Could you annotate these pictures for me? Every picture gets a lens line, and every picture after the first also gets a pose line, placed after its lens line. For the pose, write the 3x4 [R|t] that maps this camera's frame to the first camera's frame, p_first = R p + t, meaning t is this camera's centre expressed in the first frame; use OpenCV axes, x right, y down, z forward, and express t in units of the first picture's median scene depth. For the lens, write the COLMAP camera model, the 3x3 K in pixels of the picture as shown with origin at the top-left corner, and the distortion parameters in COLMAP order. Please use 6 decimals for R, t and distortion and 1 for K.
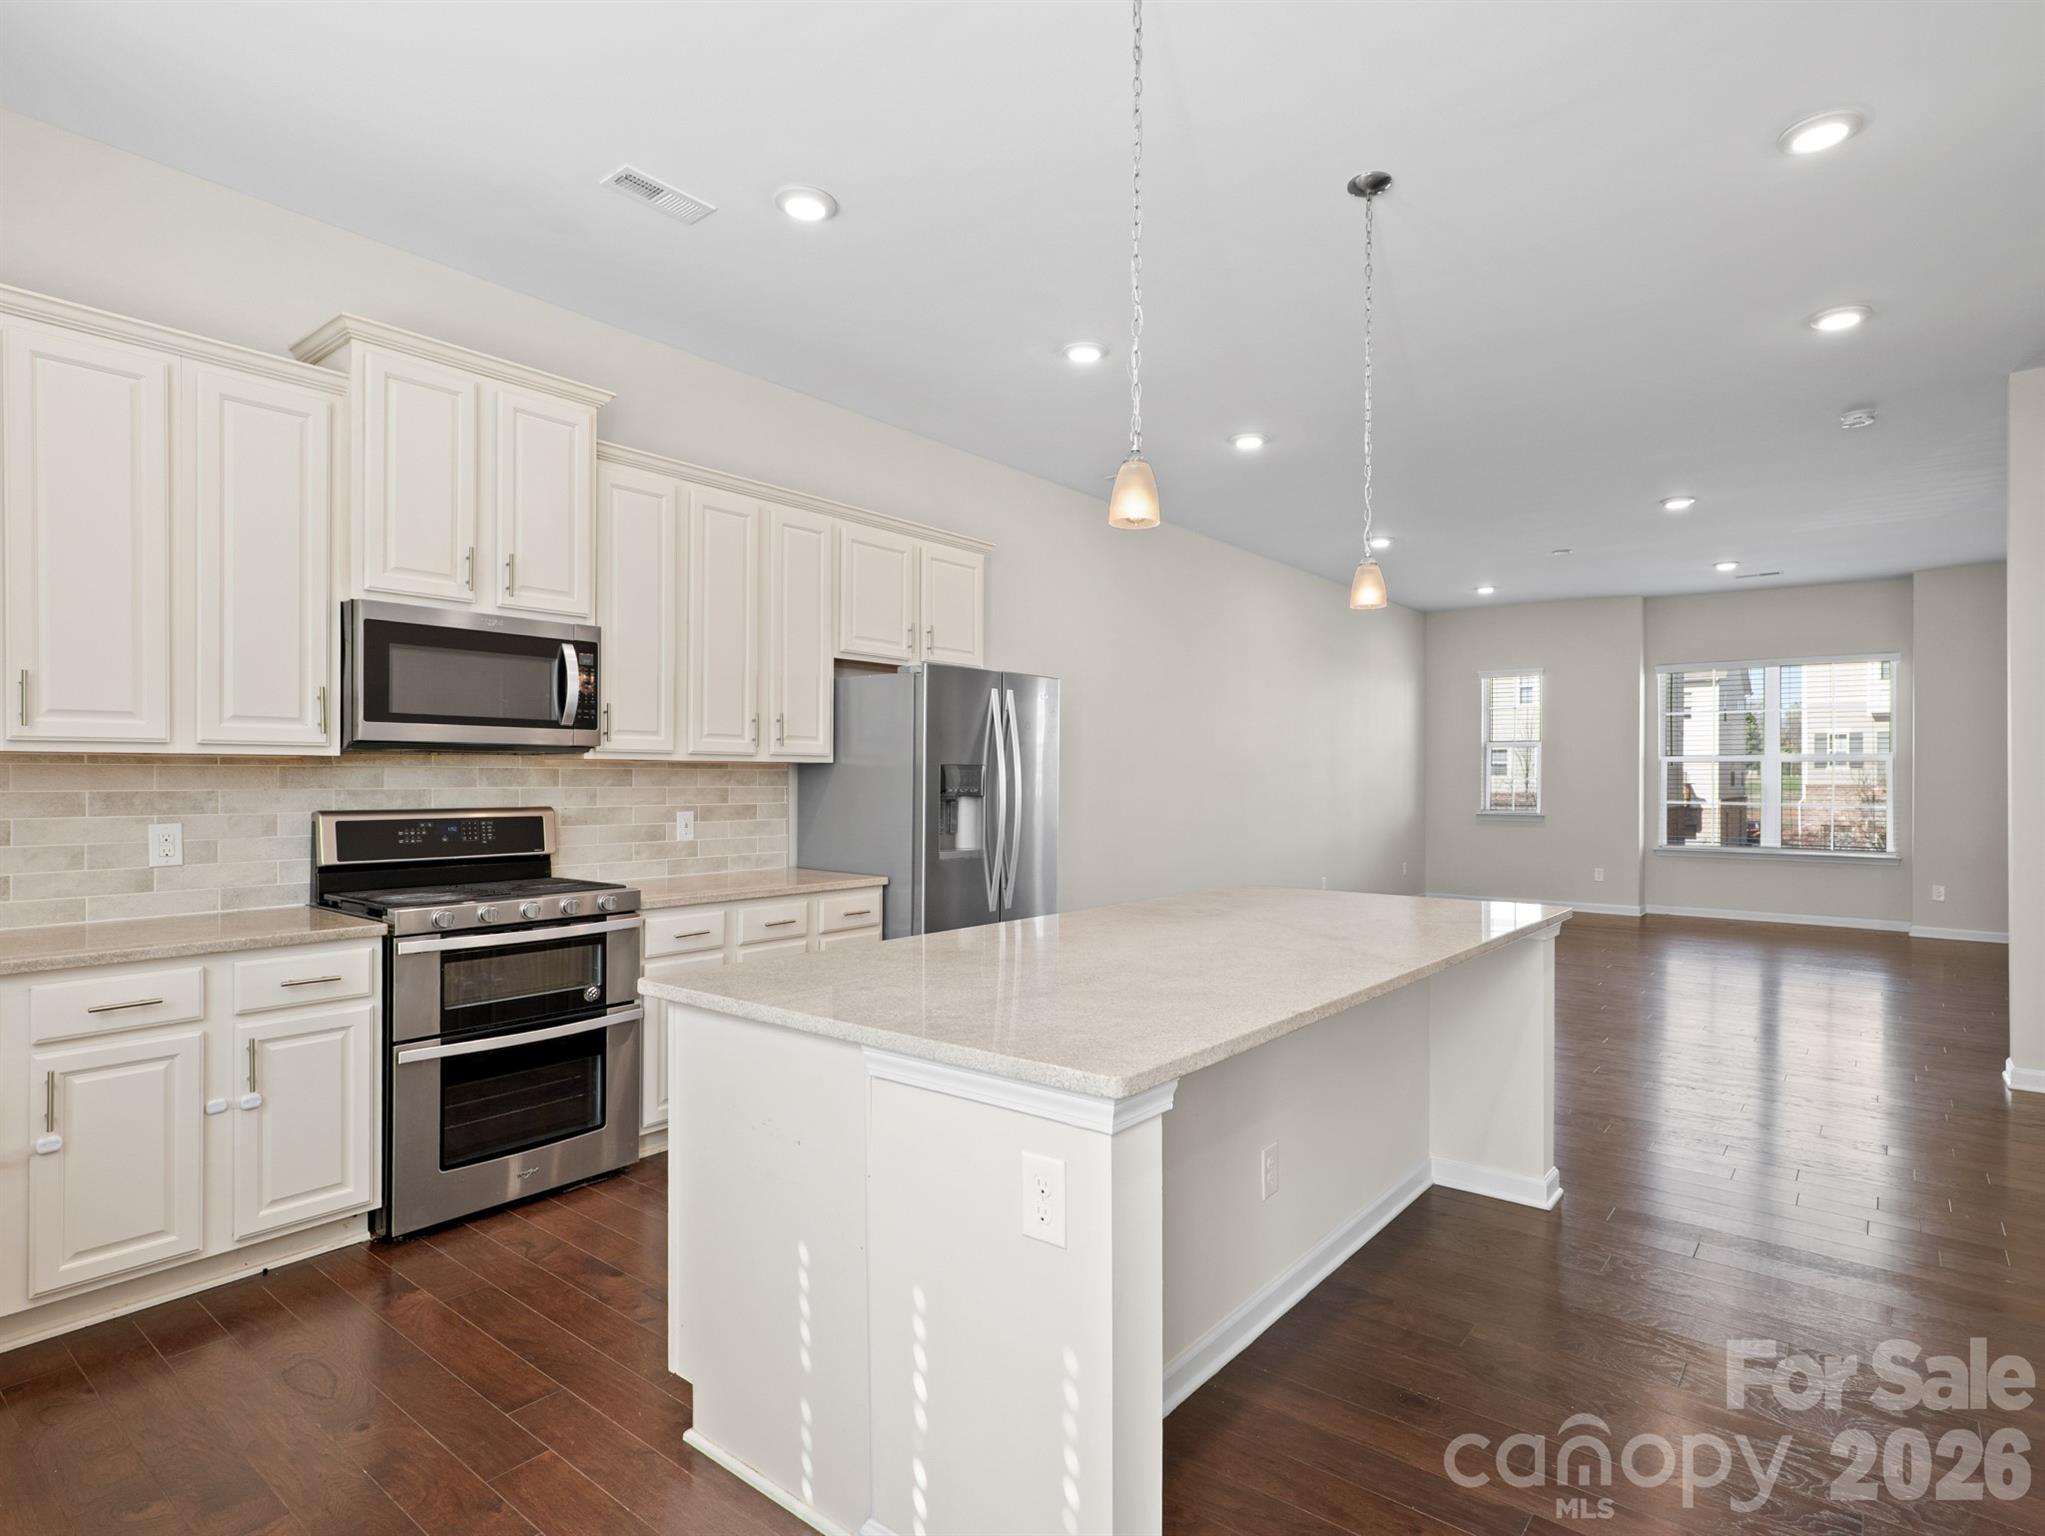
lens RADIAL K [[1072.8, 0, 1023.8], [0, 1072.8, 775.2], [0, 0, 1]] dist [-0.009089, 0.008088]
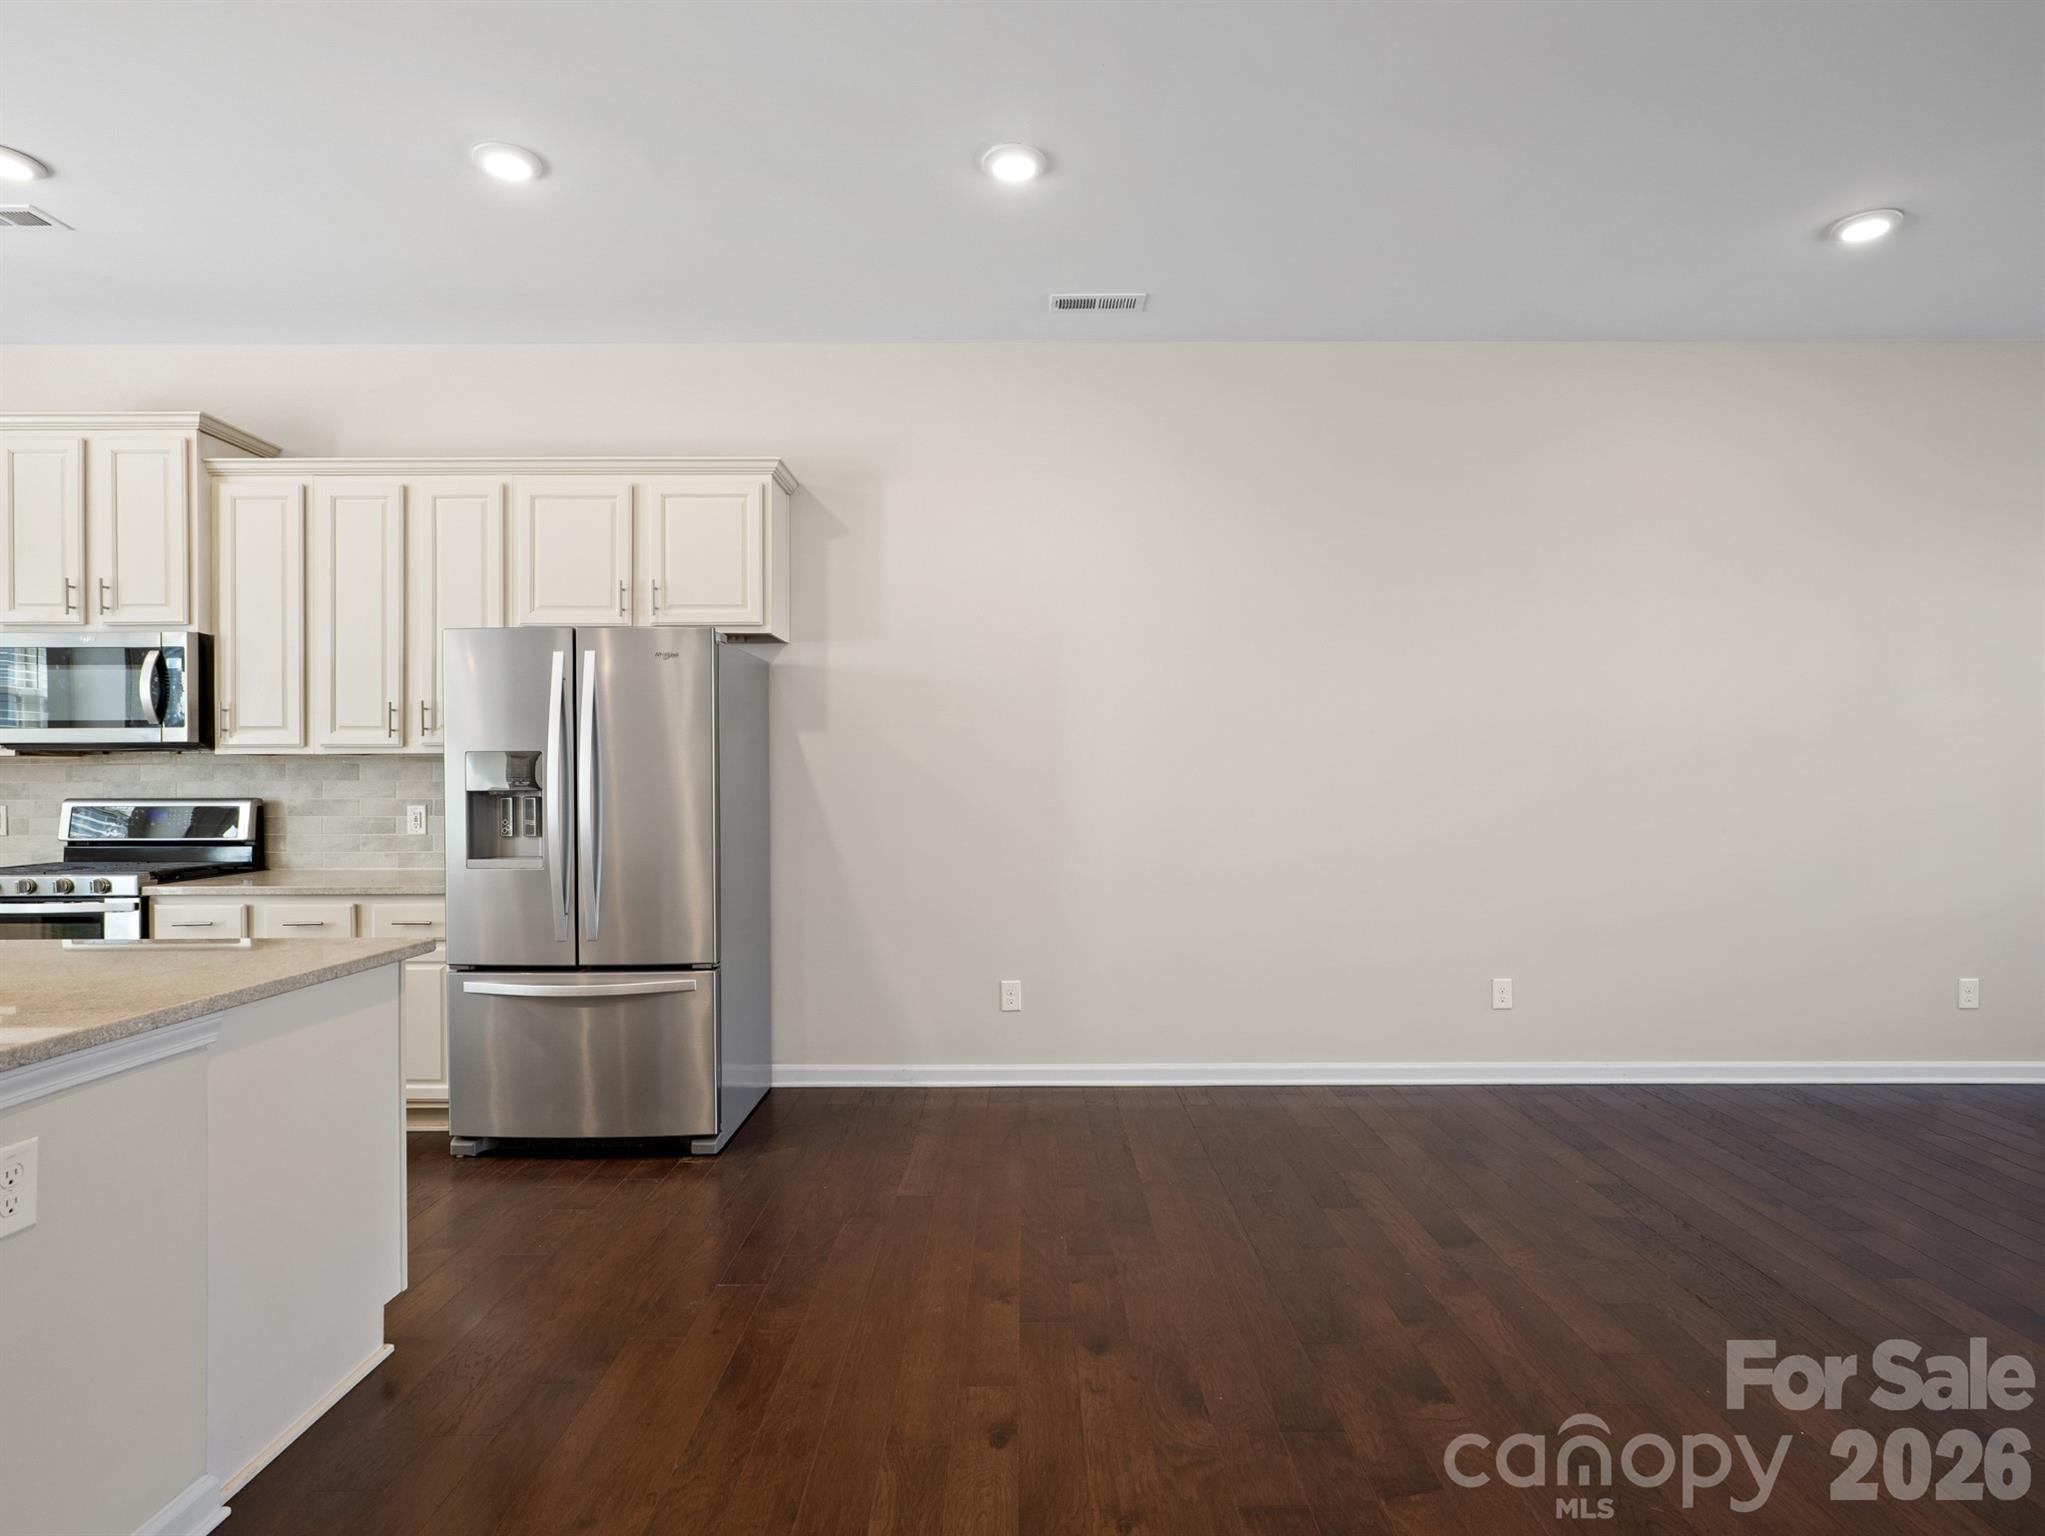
lens RADIAL K [[1072.8, 0, 1024.0], [0, 1072.8, 782.0], [0, 0, 1]] dist [-0.009089, 0.008088]
pose [[0.626904, -0.002433, -0.779093, 1.023701], [0.006547, 0.999976, 0.002145, 0.017268], [0.779069, -0.006446, 0.626905, 1.029569]]
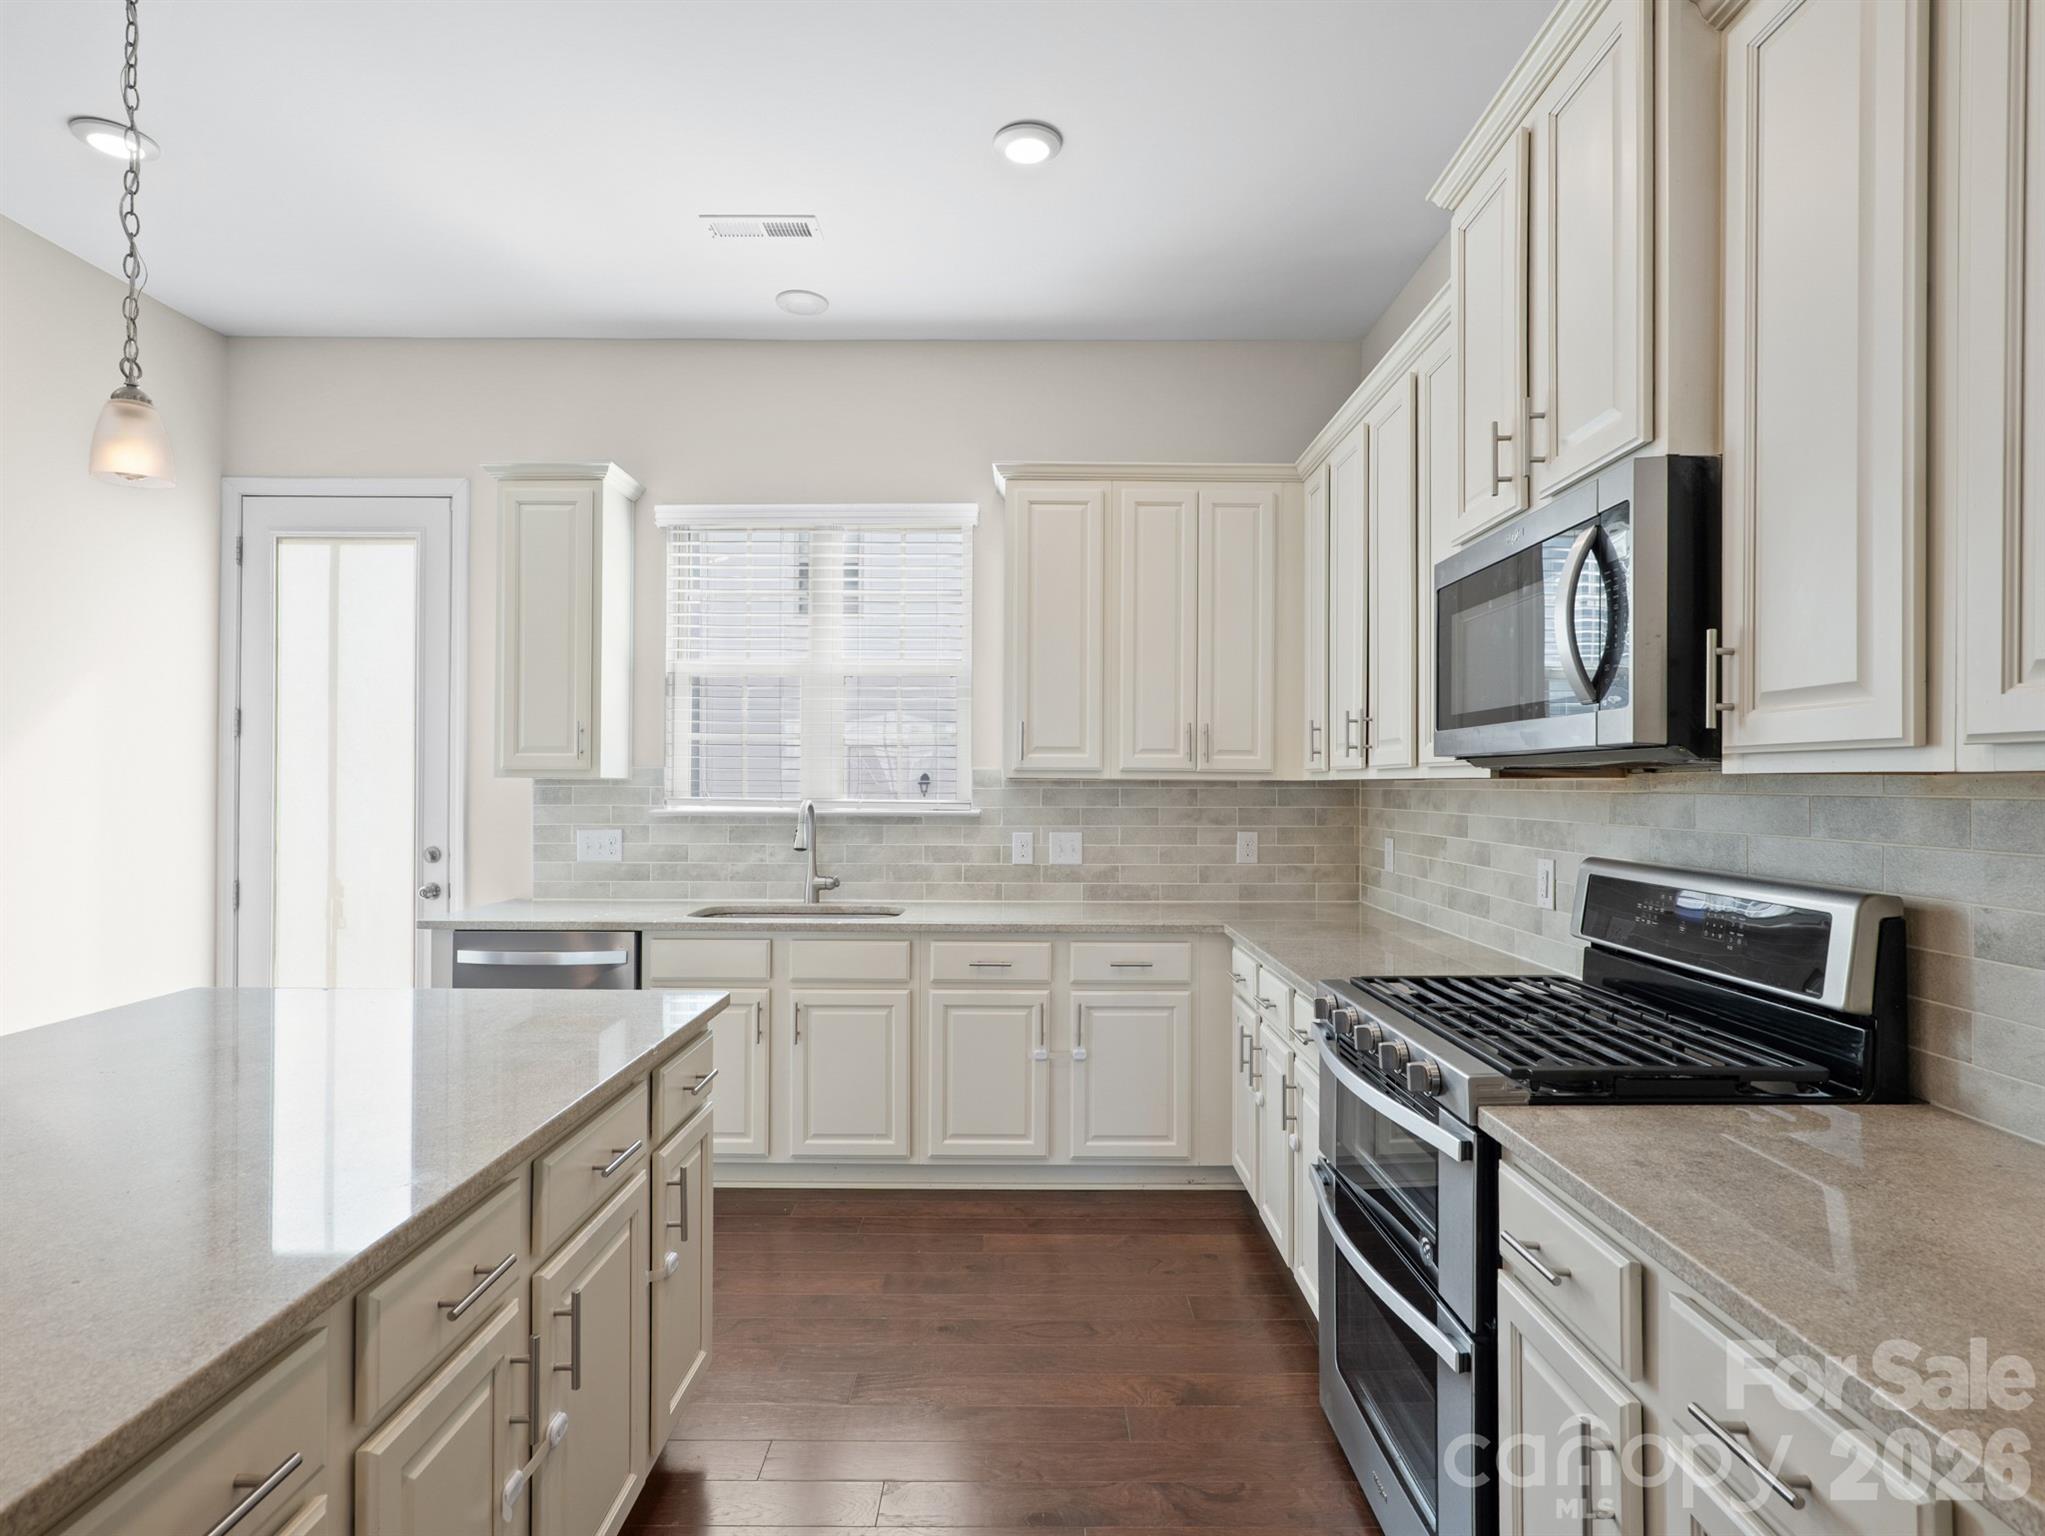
lens RADIAL K [[1072.8, 0, 1015.9], [0, 1072.8, 777.4], [0, 0, 1]] dist [-0.009089, 0.008088]
pose [[-0.782999, -0.006985, -0.621984, 0.053992], [-0.003341, 0.999970, -0.007024, -0.011004], [0.622014, -0.003422, -0.782999, 1.236332]]
